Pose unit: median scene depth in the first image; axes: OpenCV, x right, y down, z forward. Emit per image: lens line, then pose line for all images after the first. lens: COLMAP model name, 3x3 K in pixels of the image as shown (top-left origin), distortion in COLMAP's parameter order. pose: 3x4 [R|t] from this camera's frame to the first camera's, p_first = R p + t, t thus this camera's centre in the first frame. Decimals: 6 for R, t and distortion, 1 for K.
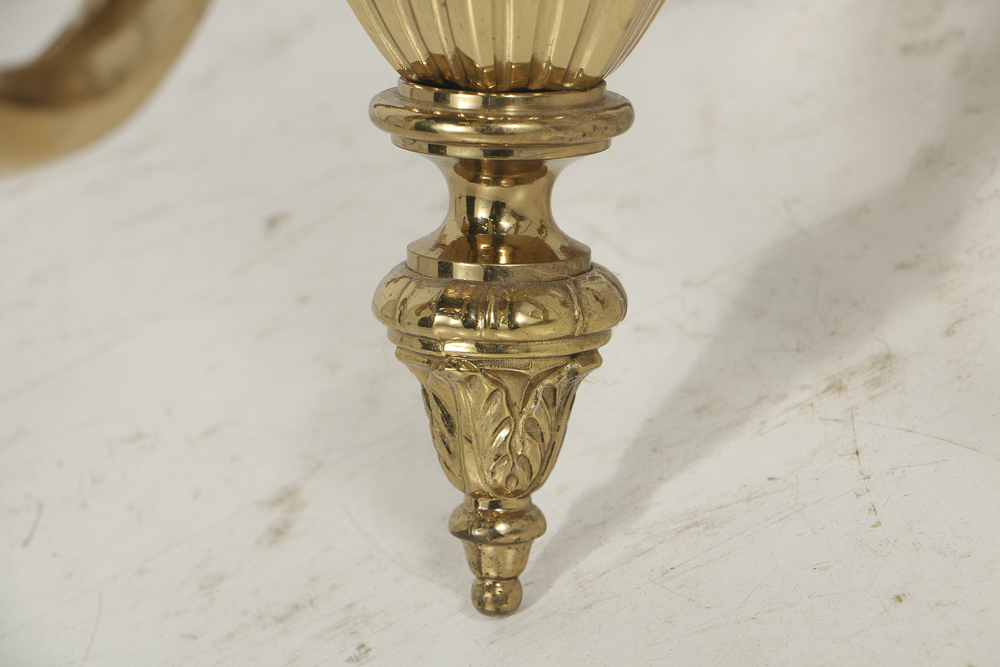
lens RADIAL K [[5312.7, 0, 499.2], [0, 5312.7, 333.1], [0, 0, 1]] dist [1.162808, 0.000000]
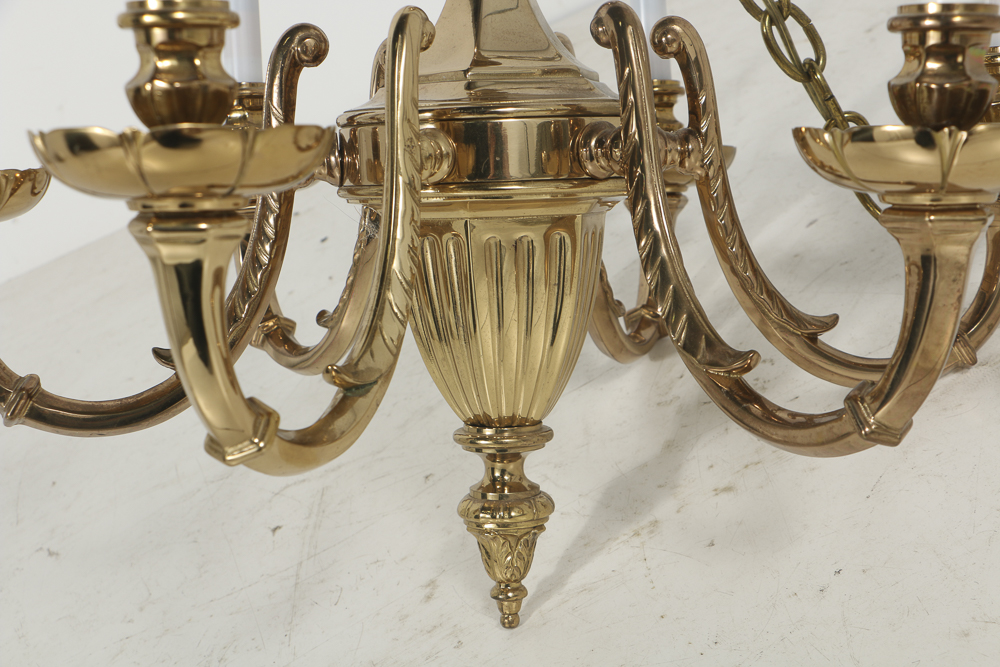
lens RADIAL K [[1657.9, 0, 501.6], [0, 1657.9, 333.6], [0, 0, 1]] dist [0.053336, 0.000000]
pose [[0.998079, -0.045180, -0.042382, 0.036500], [0.041187, 0.995020, -0.090771, -0.016952], [0.046272, 0.088851, 0.994970, 0.179601]]
